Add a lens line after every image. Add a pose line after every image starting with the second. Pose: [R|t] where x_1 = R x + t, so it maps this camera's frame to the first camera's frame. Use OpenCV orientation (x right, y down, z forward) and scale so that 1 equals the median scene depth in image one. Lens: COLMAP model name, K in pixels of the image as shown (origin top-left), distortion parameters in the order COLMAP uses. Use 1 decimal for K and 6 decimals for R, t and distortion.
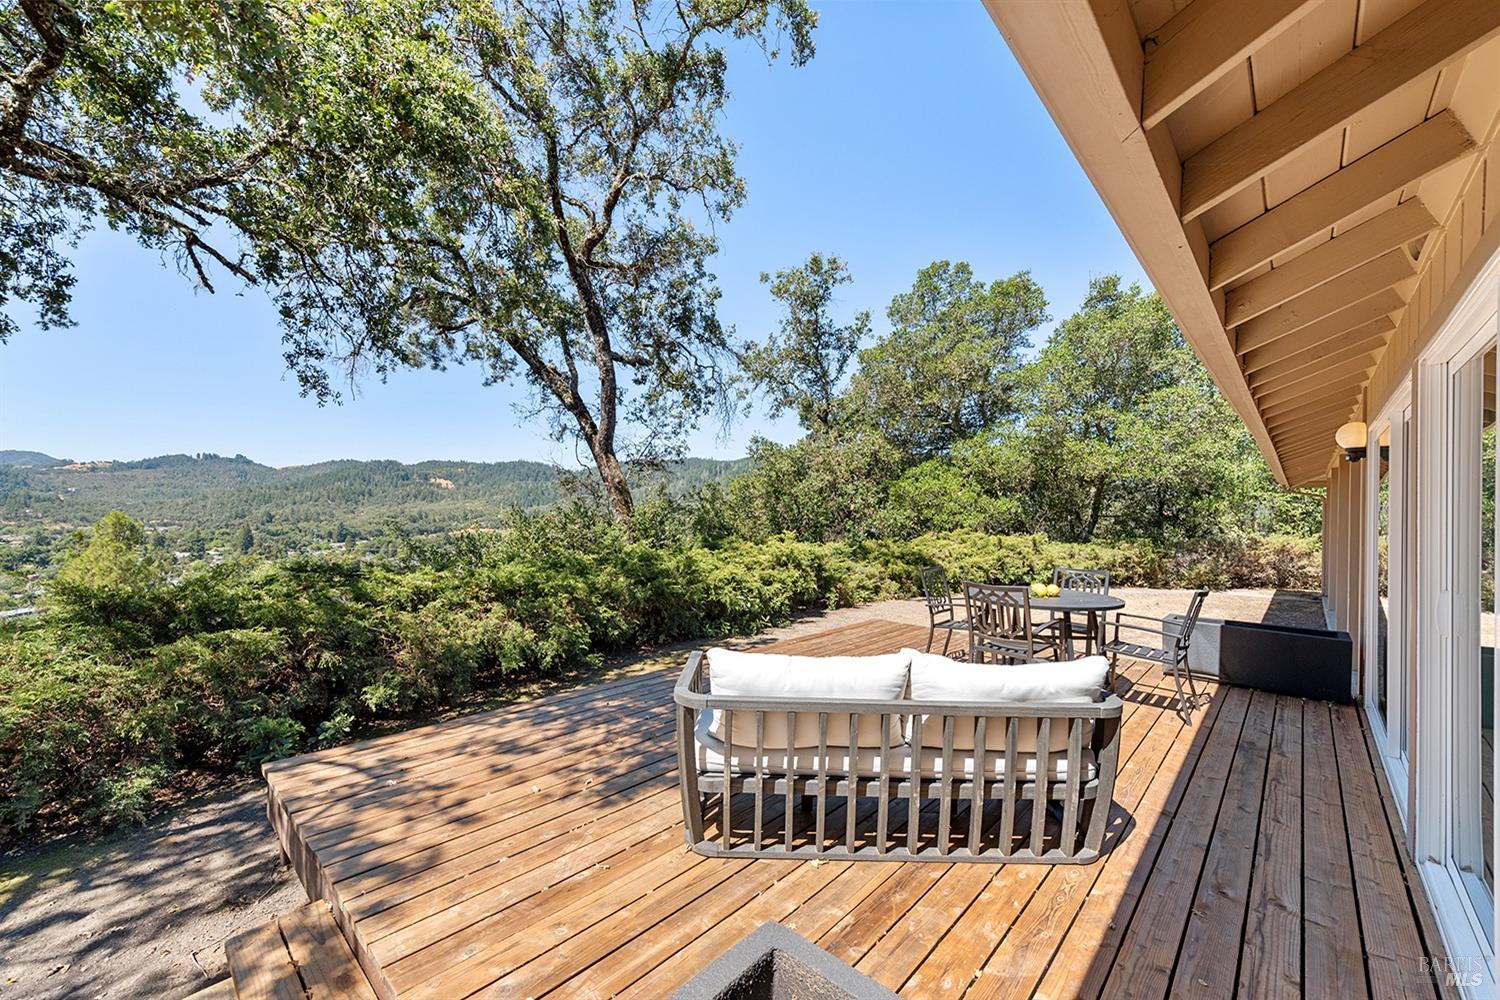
lens RADIAL K [[599.0, 0, 761.1], [0, 599.0, 506.5], [0, 0, 1]] dist [0.000341, -0.000161]
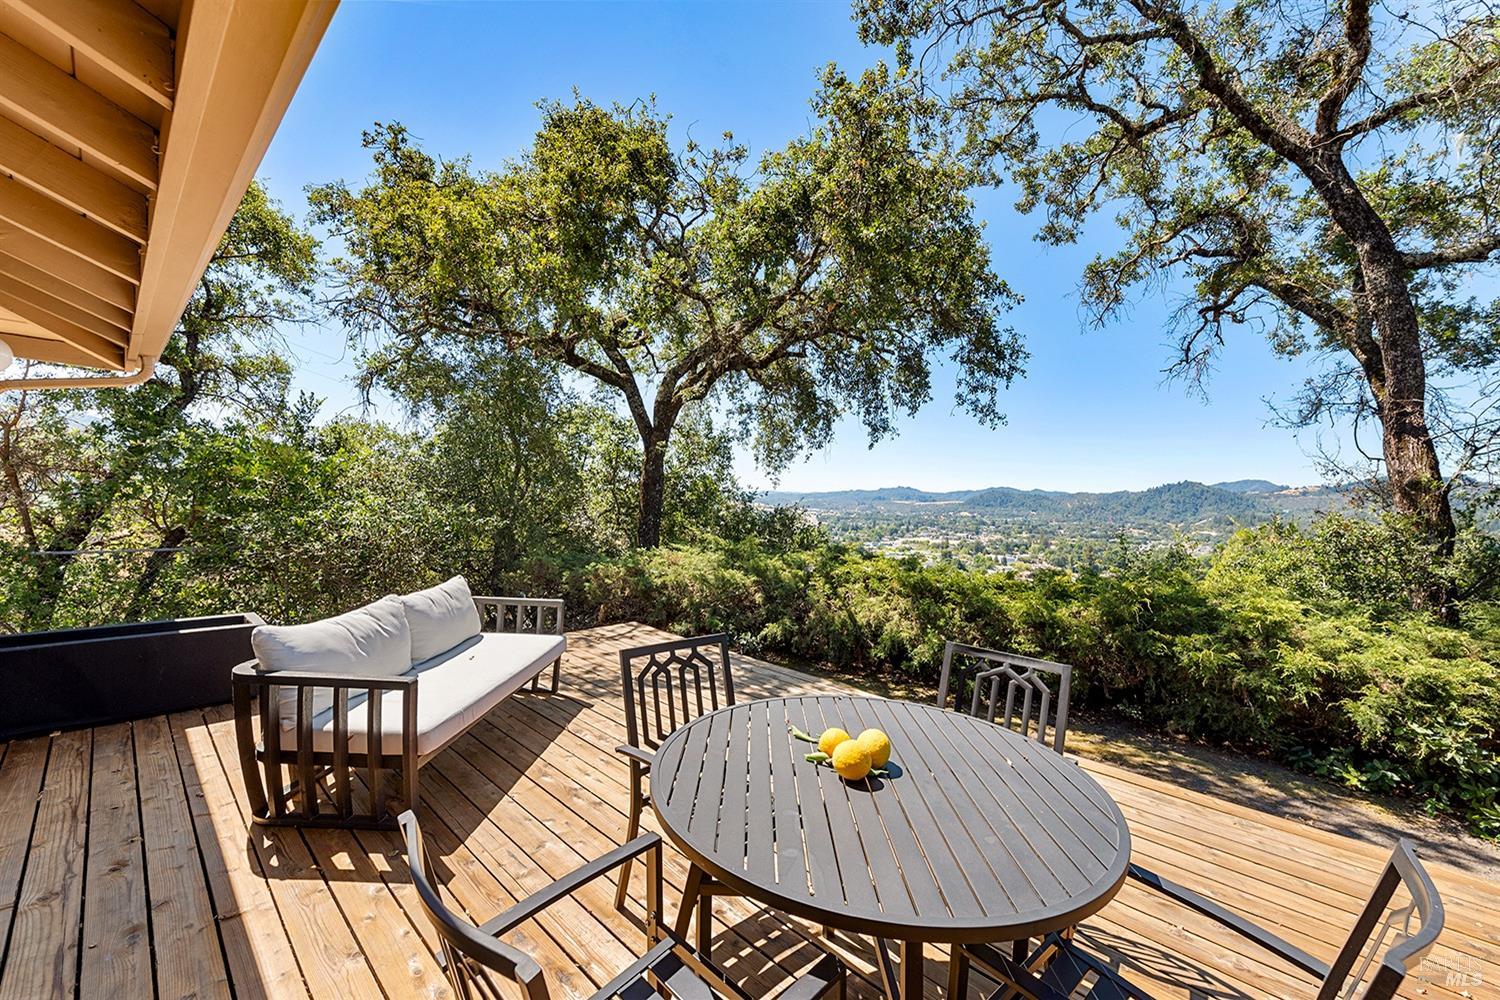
lens RADIAL K [[599.0, 0, 764.3], [0, 599.0, 498.3], [0, 0, 1]] dist [0.000341, -0.000161]
pose [[-0.007210, -0.008033, -0.999942, 1.266722], [-0.044184, 0.998994, -0.007707, 0.003135], [0.998997, 0.044126, -0.007558, 1.480844]]
